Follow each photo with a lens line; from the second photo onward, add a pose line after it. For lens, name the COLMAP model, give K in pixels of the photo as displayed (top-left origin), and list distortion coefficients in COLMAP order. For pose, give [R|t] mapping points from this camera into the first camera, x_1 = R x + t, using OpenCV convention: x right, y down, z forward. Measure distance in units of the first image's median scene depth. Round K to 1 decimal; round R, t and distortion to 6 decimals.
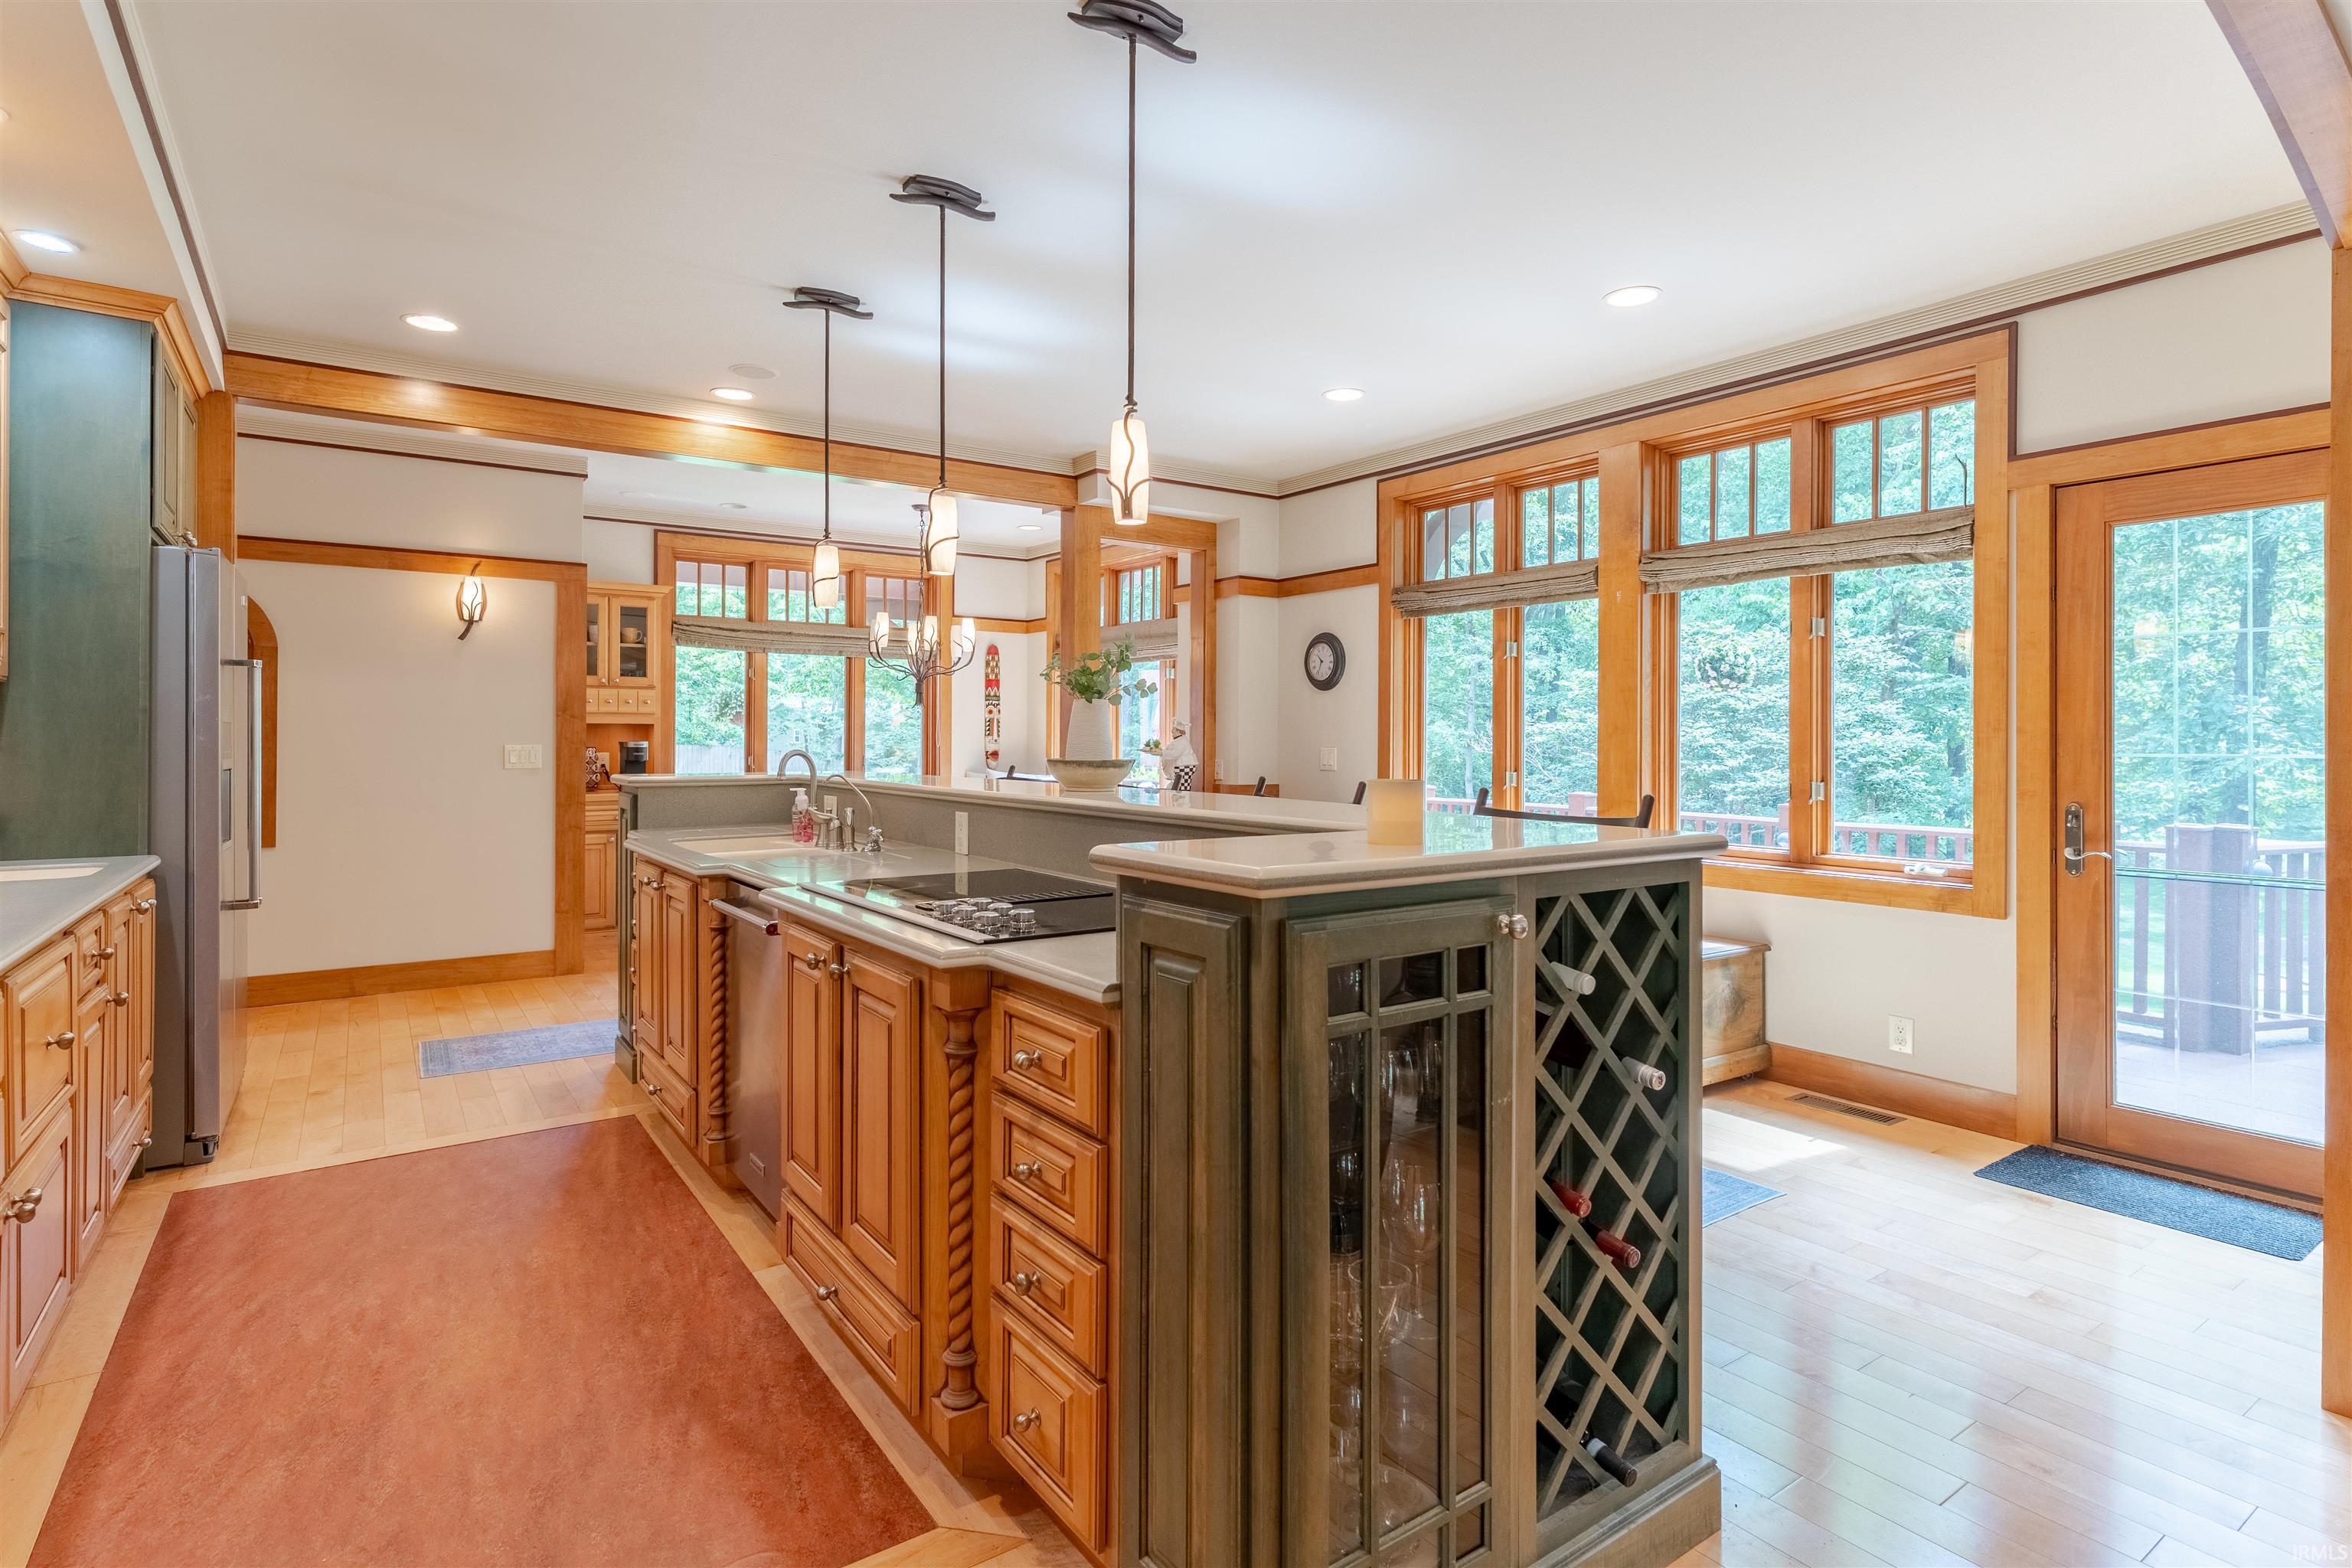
lens RADIAL K [[1147.7, 0, 1182.2], [0, 1147.7, 739.8], [0, 0, 1]] dist [-0.004870, -0.001166]
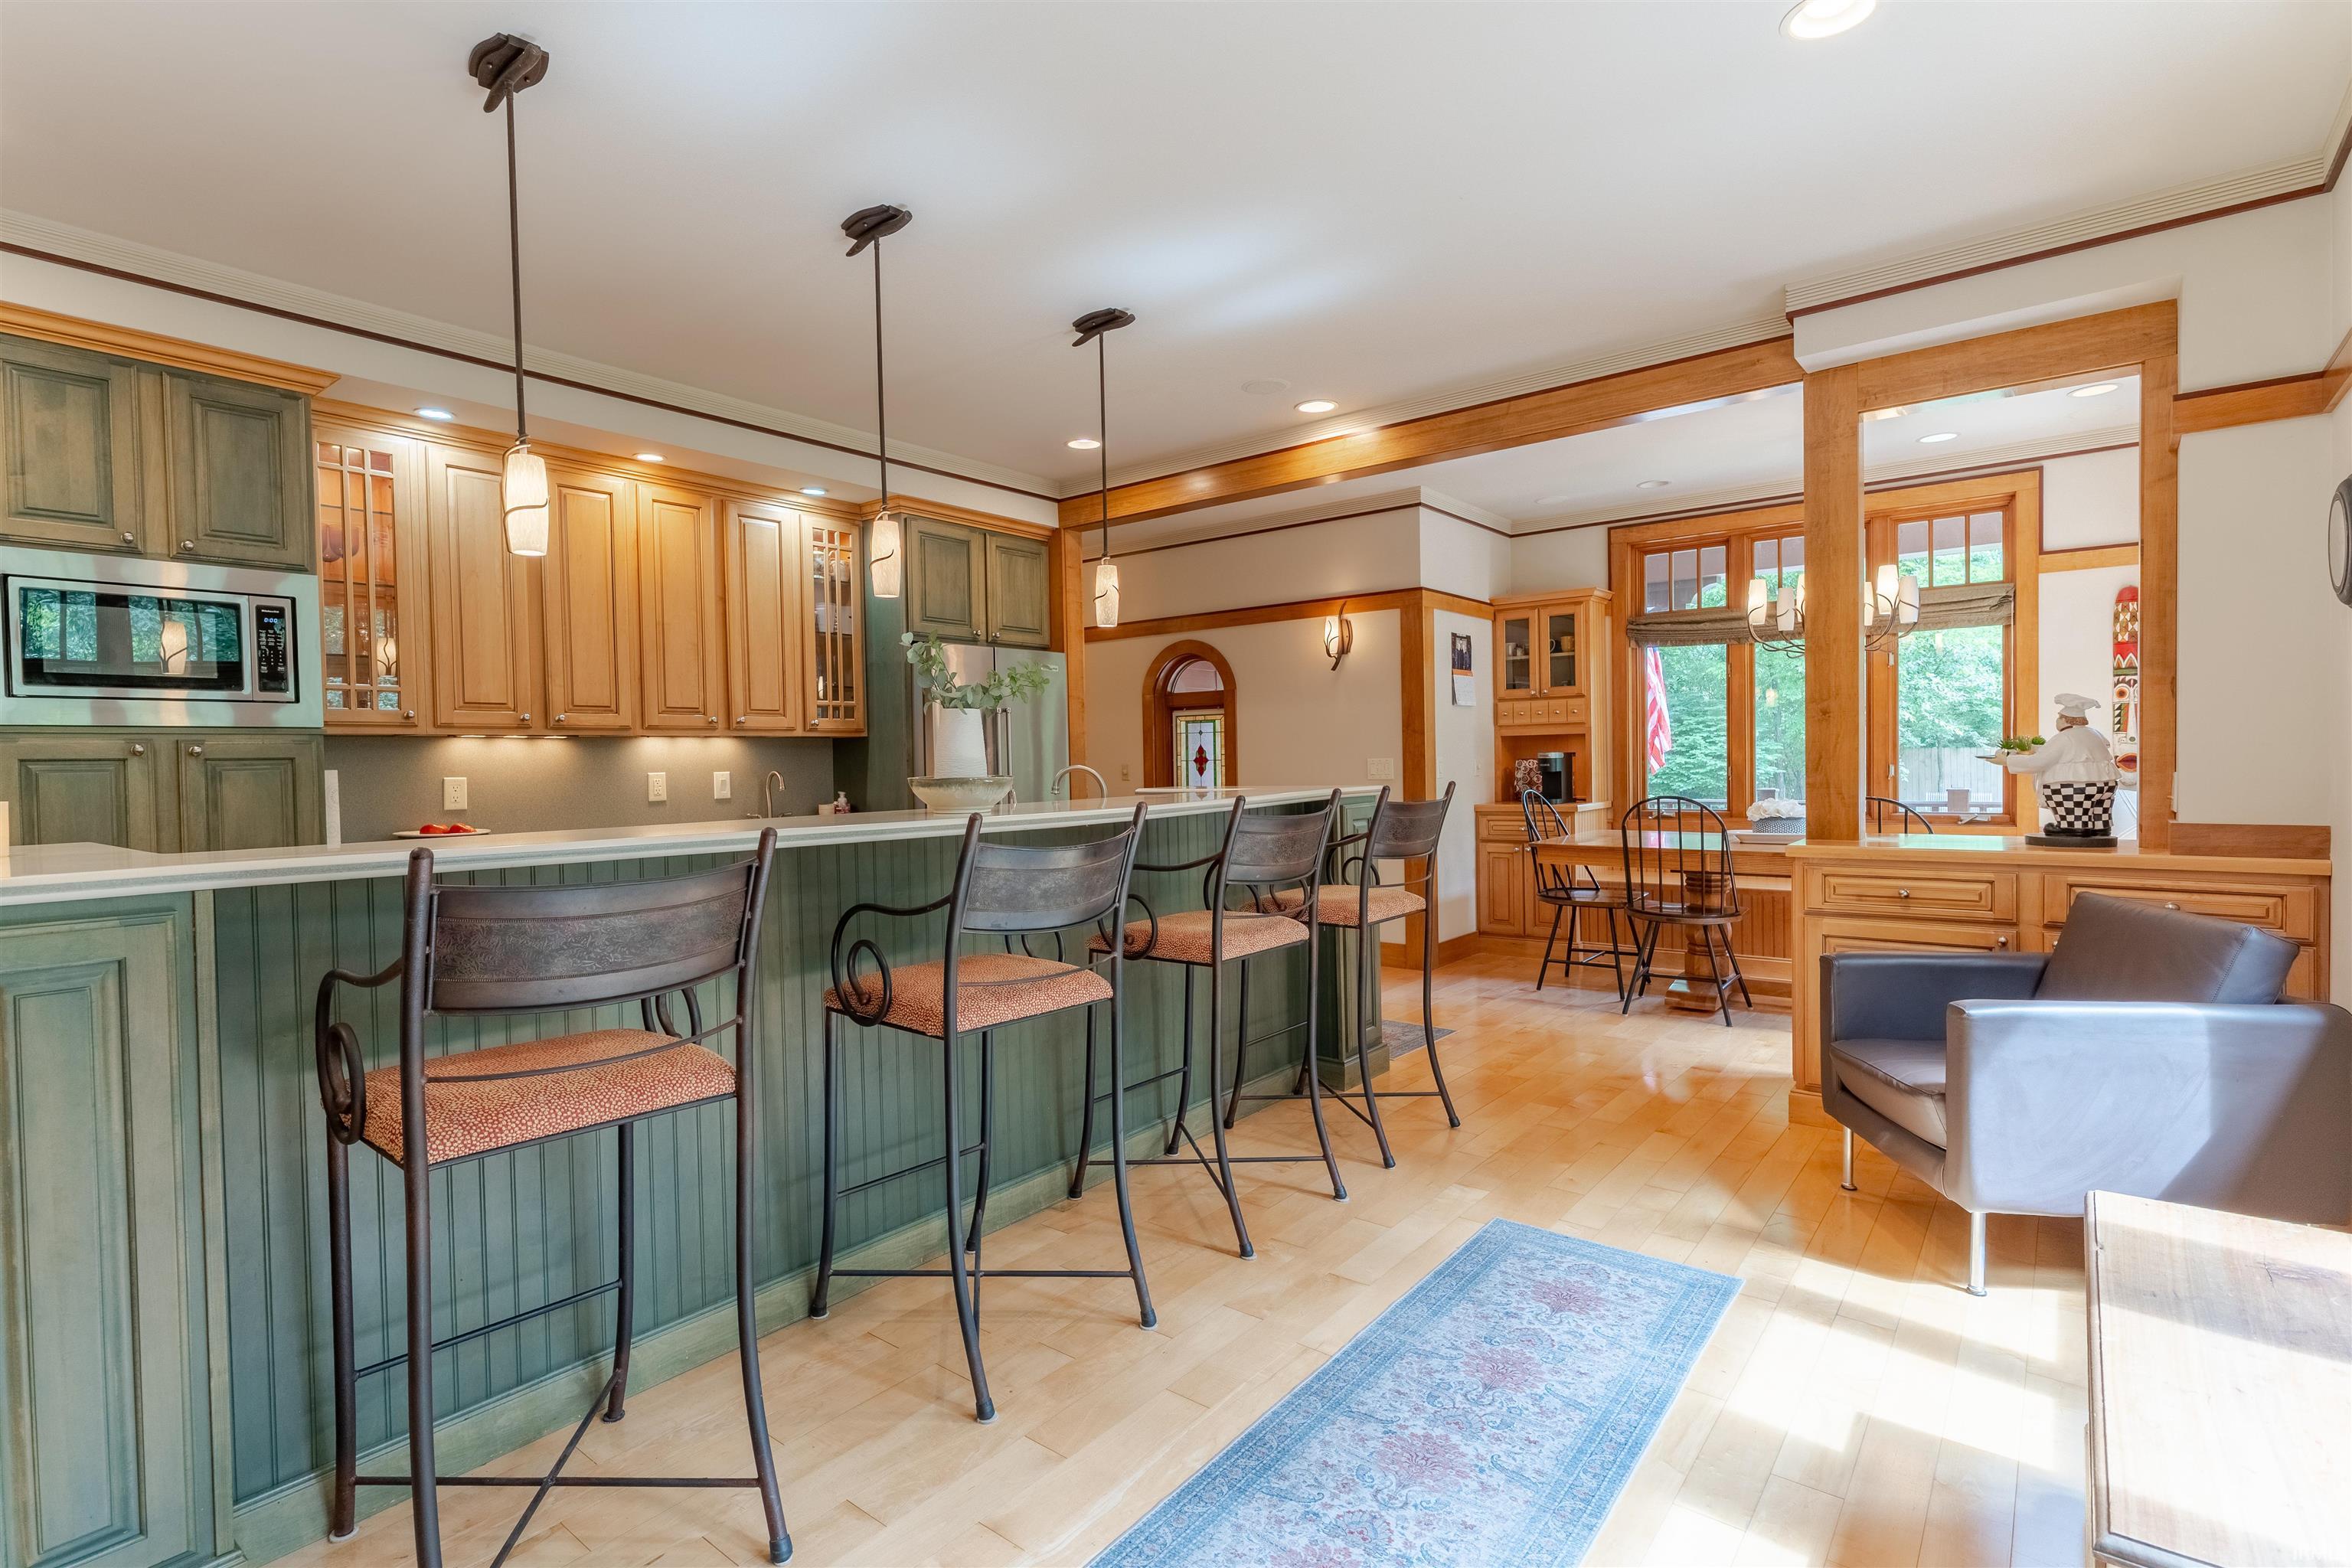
lens RADIAL K [[1147.7, 0, 1178.5], [0, 1147.7, 772.9], [0, 0, 1]] dist [-0.004870, -0.001166]
pose [[0.286230, 0.000346, -0.958161, 0.442421], [0.020641, 0.999766, 0.006527, 0.006729], [0.957939, -0.021646, 0.286156, 0.493204]]
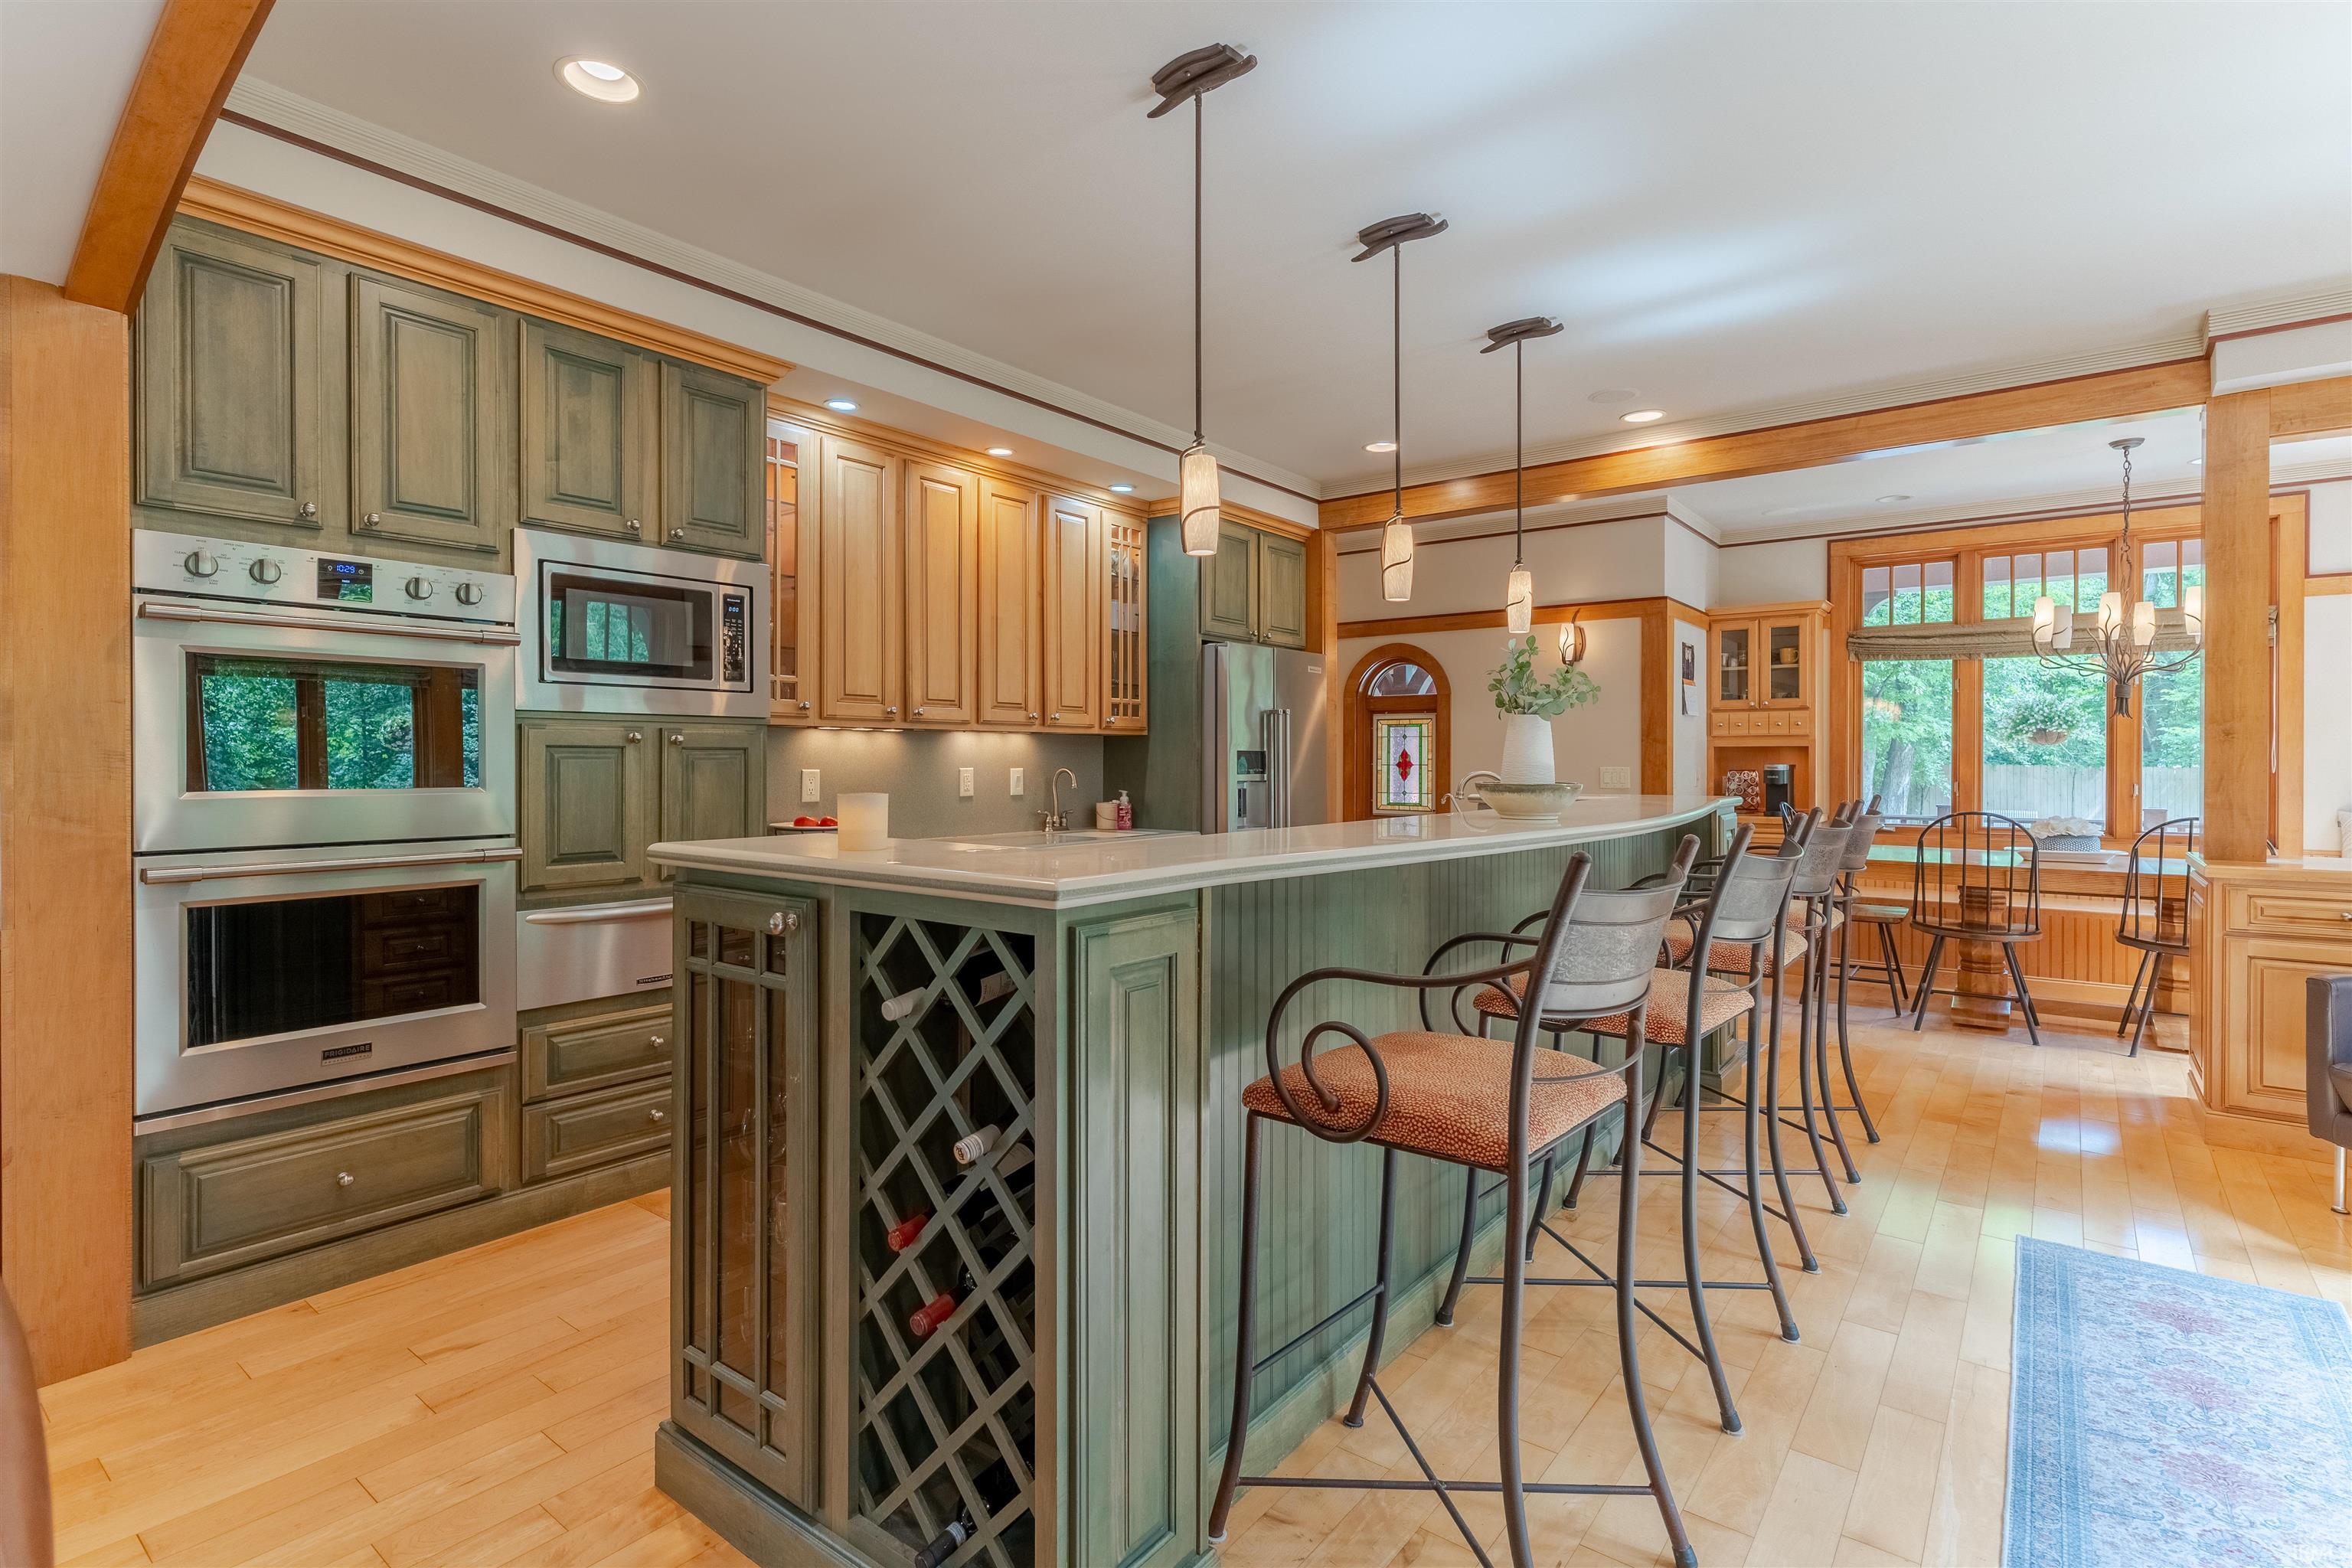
lens RADIAL K [[1147.7, 0, 1166.0], [0, 1147.7, 766.2], [0, 0, 1]] dist [-0.004870, -0.001166]
pose [[0.284457, 0.002241, -0.958686, 0.374212], [-0.000804, 0.999997, 0.002099, 0.001540], [0.958689, 0.000174, 0.284458, 0.263776]]
